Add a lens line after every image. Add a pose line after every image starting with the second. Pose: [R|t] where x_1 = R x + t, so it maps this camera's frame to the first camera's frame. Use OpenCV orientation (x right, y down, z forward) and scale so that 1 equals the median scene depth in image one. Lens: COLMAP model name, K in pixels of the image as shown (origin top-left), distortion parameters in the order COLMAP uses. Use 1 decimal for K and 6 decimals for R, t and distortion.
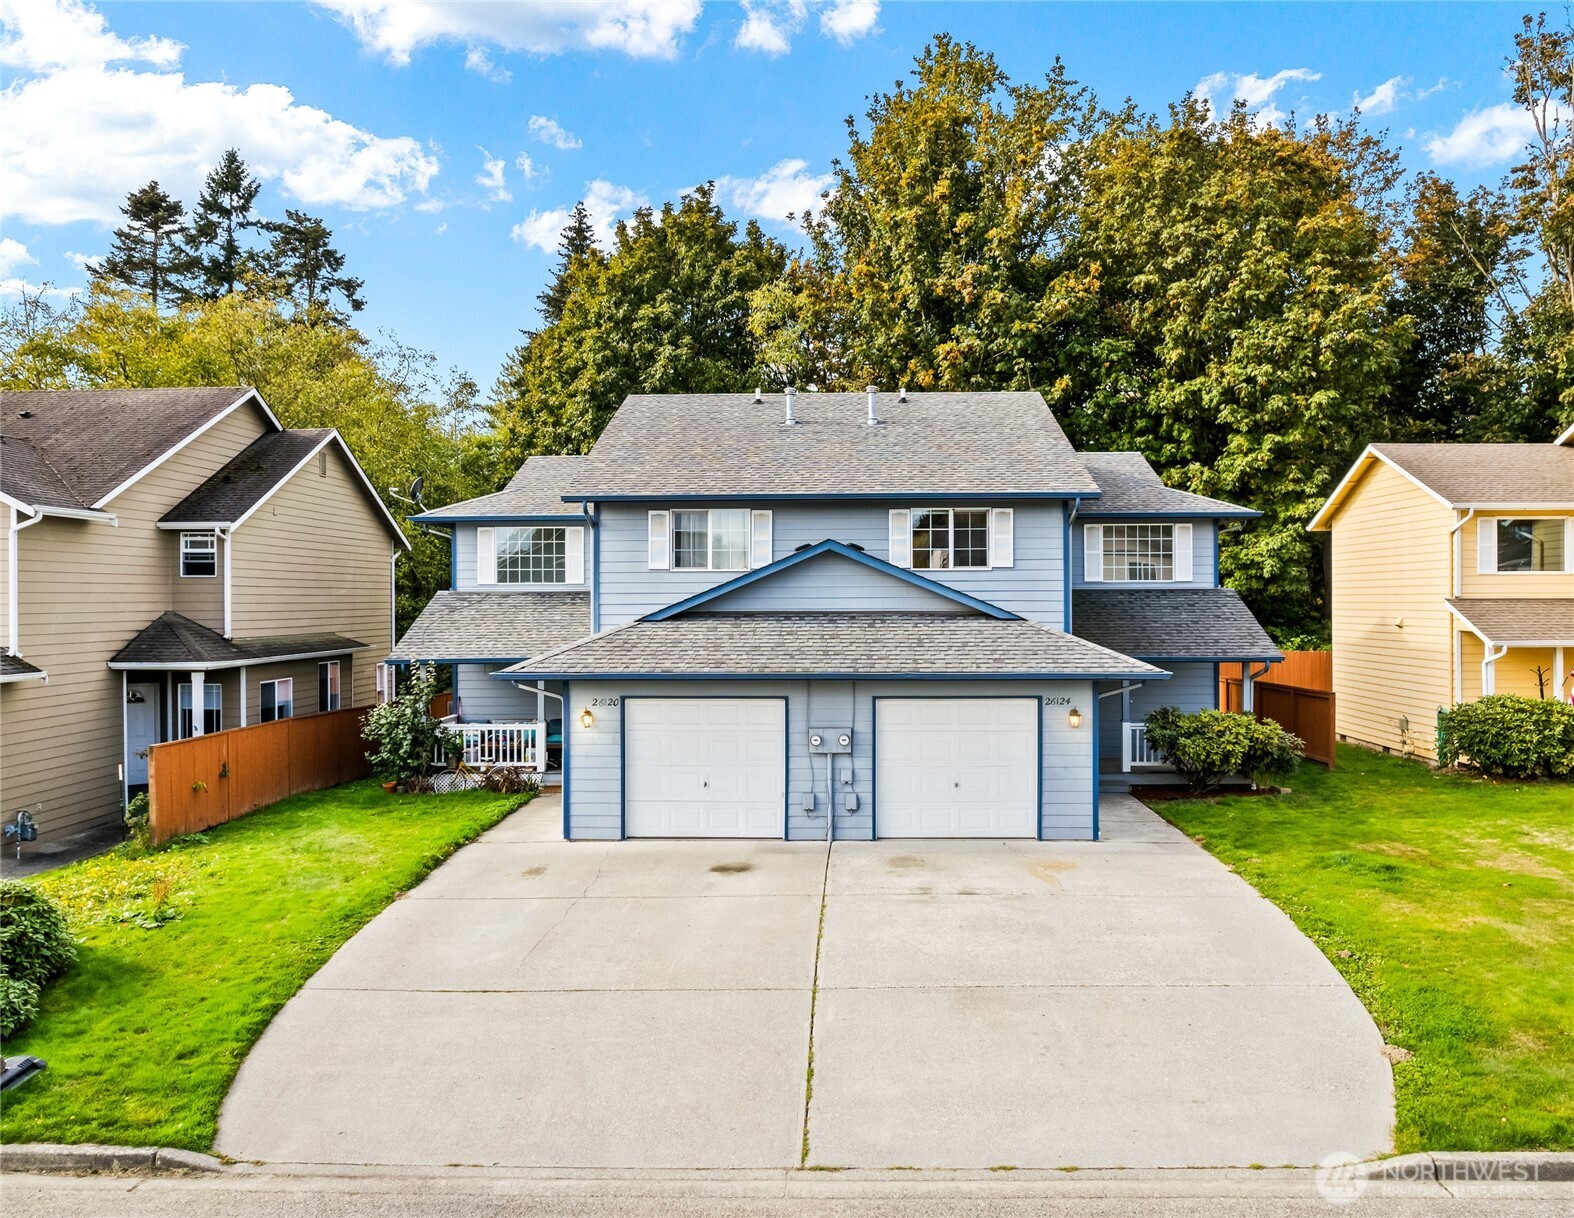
lens RADIAL K [[1078.6, 0, 787.0], [0, 1078.6, 609.0], [0, 0, 1]] dist [-0.065255, 0.037465]
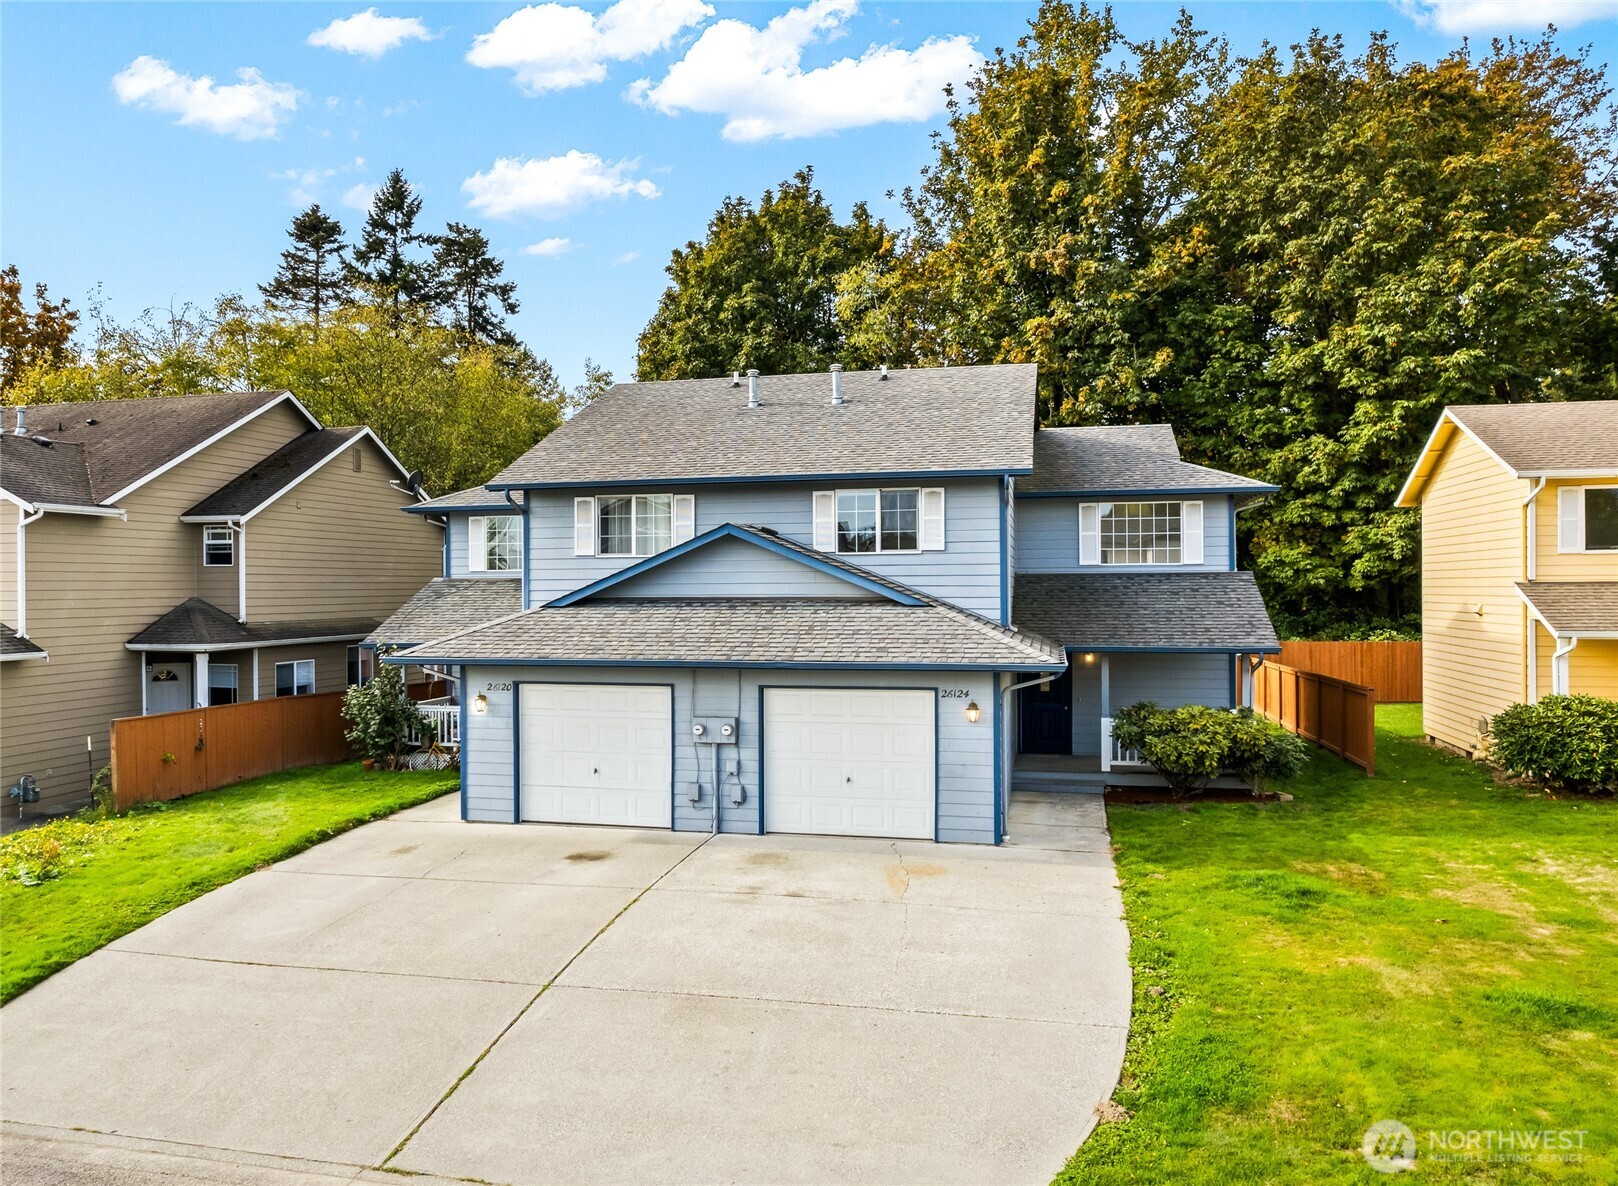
lens RADIAL K [[1070.6, 0, 730.3], [0, 1070.6, 595.0], [0, 0, 1]] dist [-0.067784, 0.045624]
pose [[0.980661, -0.001031, -0.195710, 0.185060], [0.001074, 0.999999, 0.000113, -0.000060], [0.195710, -0.000321, 0.980662, 0.041947]]
